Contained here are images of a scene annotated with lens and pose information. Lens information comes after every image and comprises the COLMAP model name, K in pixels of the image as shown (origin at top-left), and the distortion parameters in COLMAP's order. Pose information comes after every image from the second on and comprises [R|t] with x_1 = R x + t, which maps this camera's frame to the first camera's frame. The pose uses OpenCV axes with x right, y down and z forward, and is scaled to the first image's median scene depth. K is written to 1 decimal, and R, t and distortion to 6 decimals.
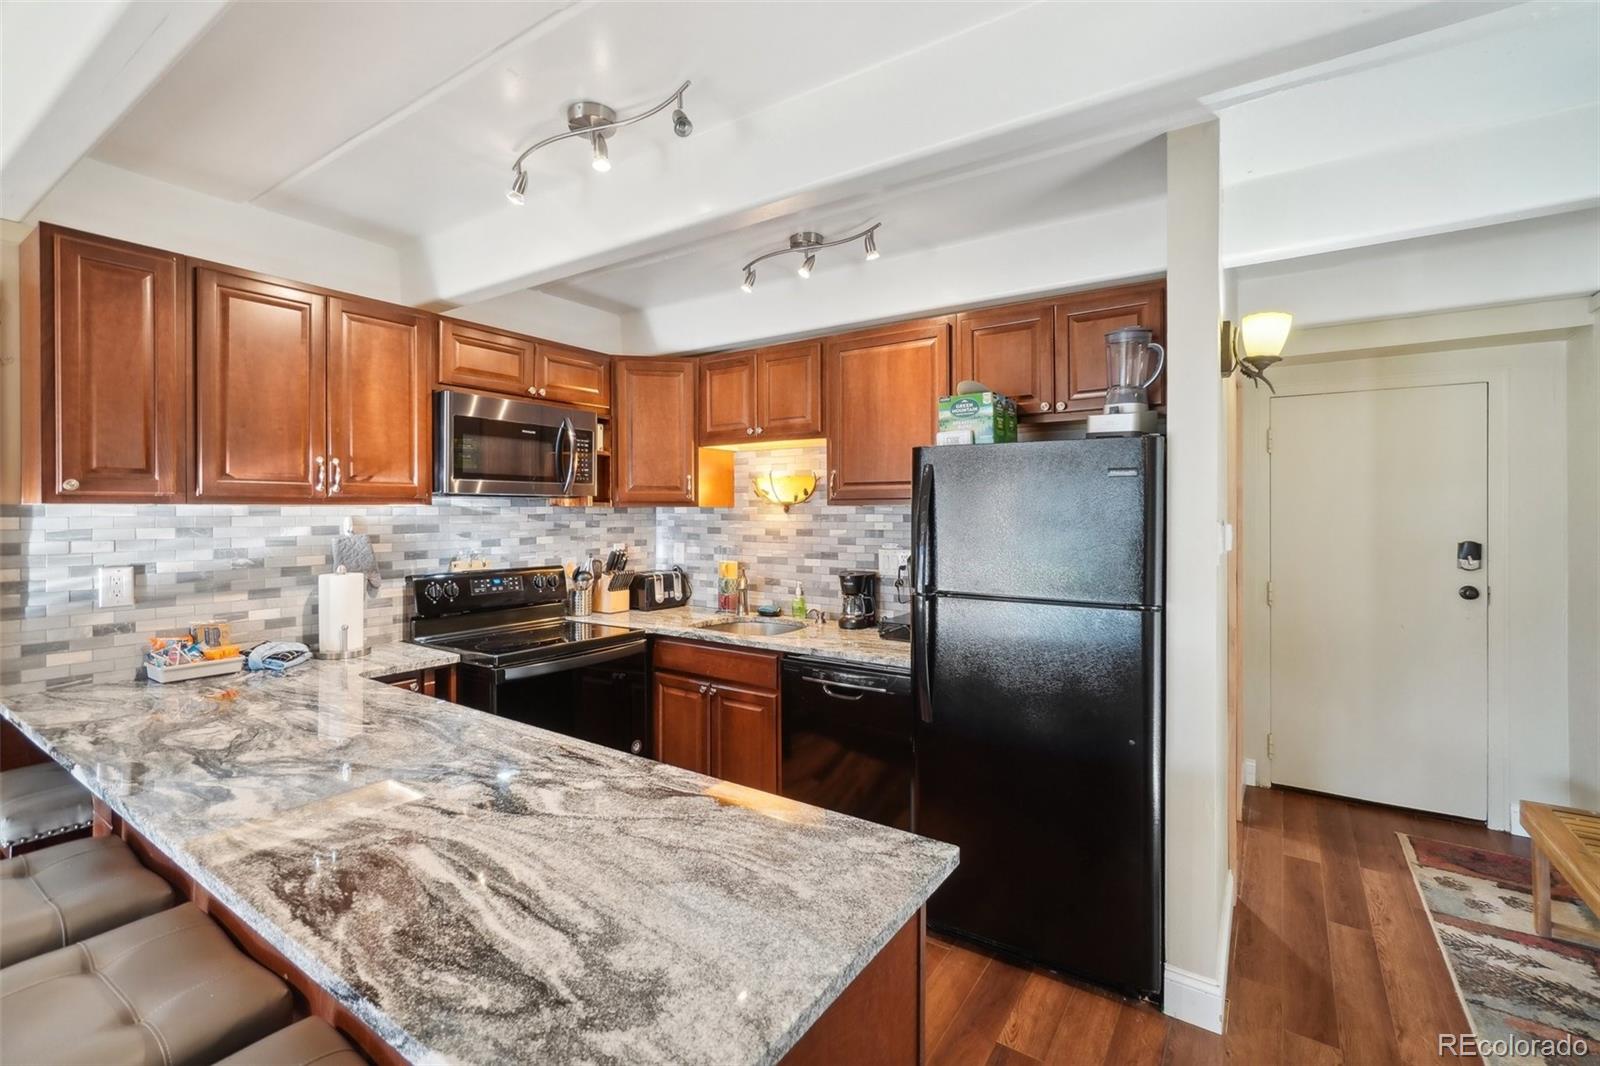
lens RADIAL K [[715.2, 0, 782.0], [0, 715.2, 512.2], [0, 0, 1]] dist [0.003569, 0.002050]
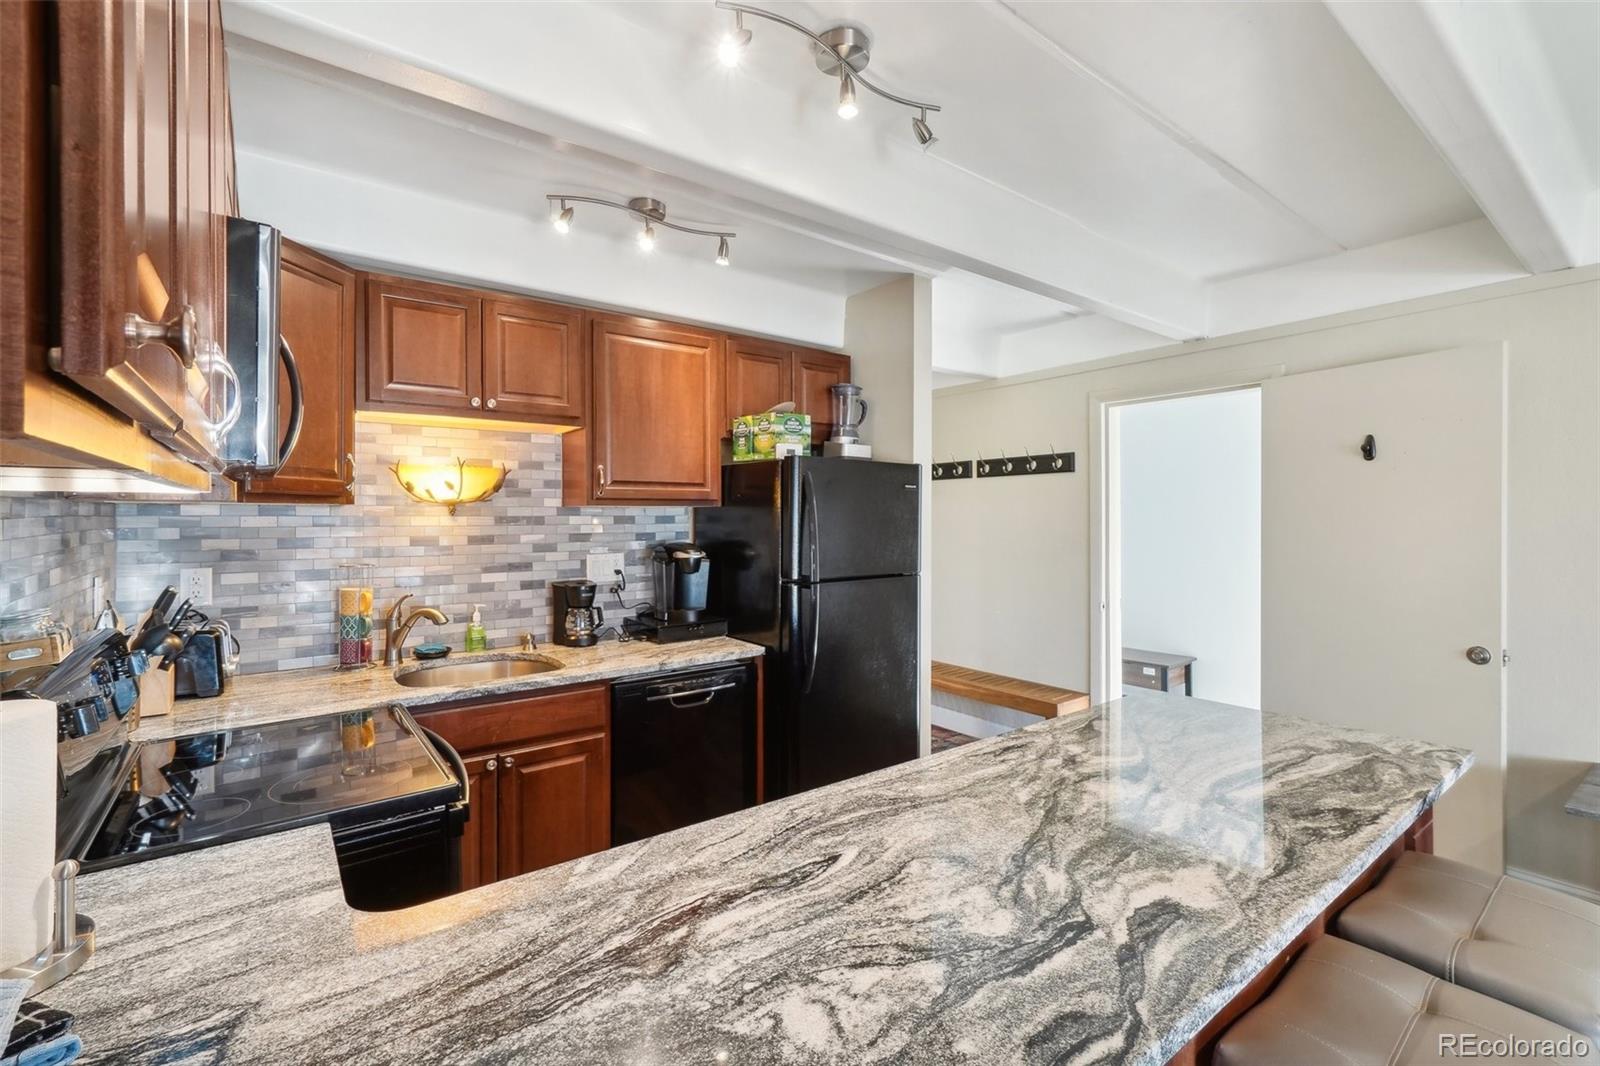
lens RADIAL K [[715.2, 0, 802.2], [0, 715.2, 522.1], [0, 0, 1]] dist [0.003569, 0.002050]
pose [[0.292114, -0.010810, 0.956322, -0.892932], [0.002983, 0.999942, 0.010392, 0.003053], [-0.956379, -0.000183, 0.292129, 0.649773]]
